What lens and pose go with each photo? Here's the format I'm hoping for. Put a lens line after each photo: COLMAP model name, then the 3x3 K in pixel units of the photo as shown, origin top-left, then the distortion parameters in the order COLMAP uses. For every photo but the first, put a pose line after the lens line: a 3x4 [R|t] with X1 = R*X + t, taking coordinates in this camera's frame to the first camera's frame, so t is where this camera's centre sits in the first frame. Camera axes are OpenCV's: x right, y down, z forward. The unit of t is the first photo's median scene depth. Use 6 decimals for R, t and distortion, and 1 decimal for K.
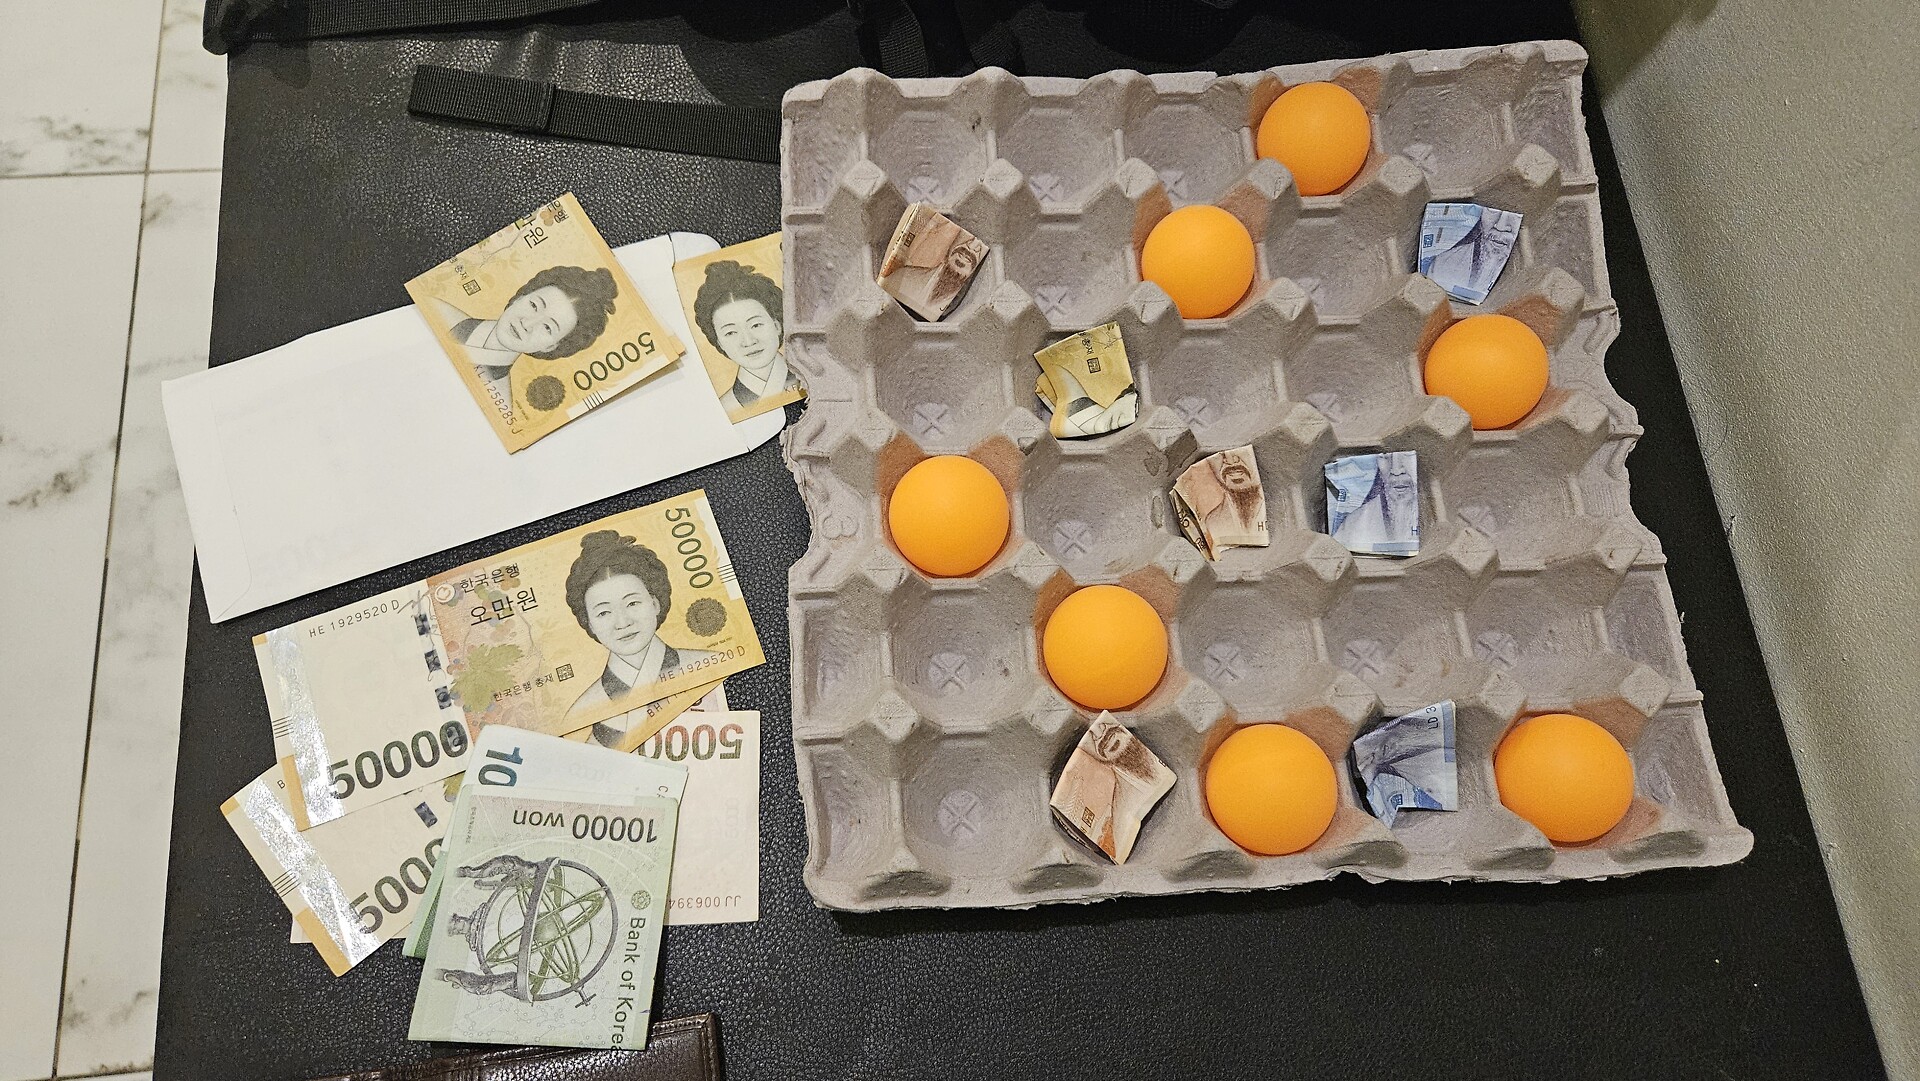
lens RADIAL K [[1337.3, 0, 962.3], [0, 1337.3, 540.0], [0, 0, 1]] dist [0.038608, -0.006524]
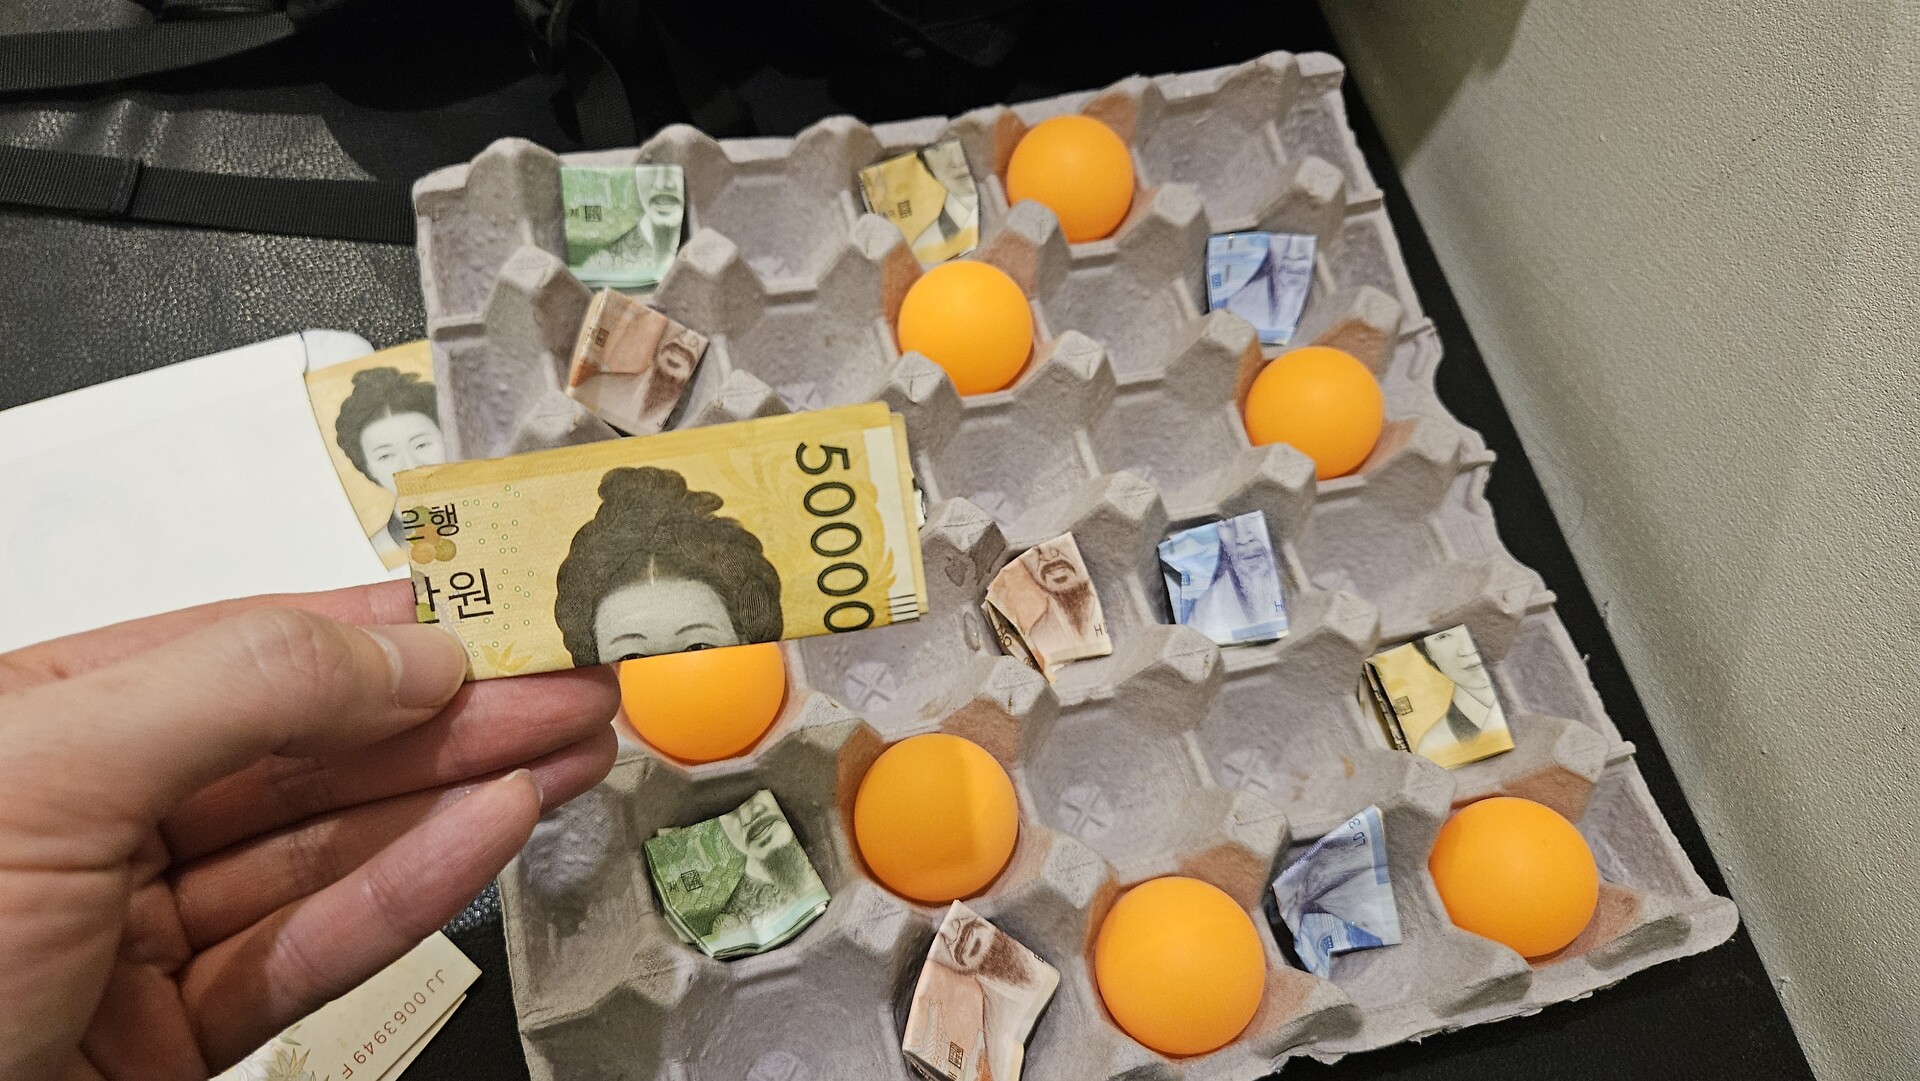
lens RADIAL K [[1337.3, 0, 962.5], [0, 1337.3, 544.3], [0, 0, 1]] dist [0.038608, -0.006524]
pose [[0.973266, -0.146099, 0.177222, 0.008754], [0.168604, 0.978434, -0.119333, 0.020981], [-0.155966, 0.146023, 0.976909, 0.221796]]
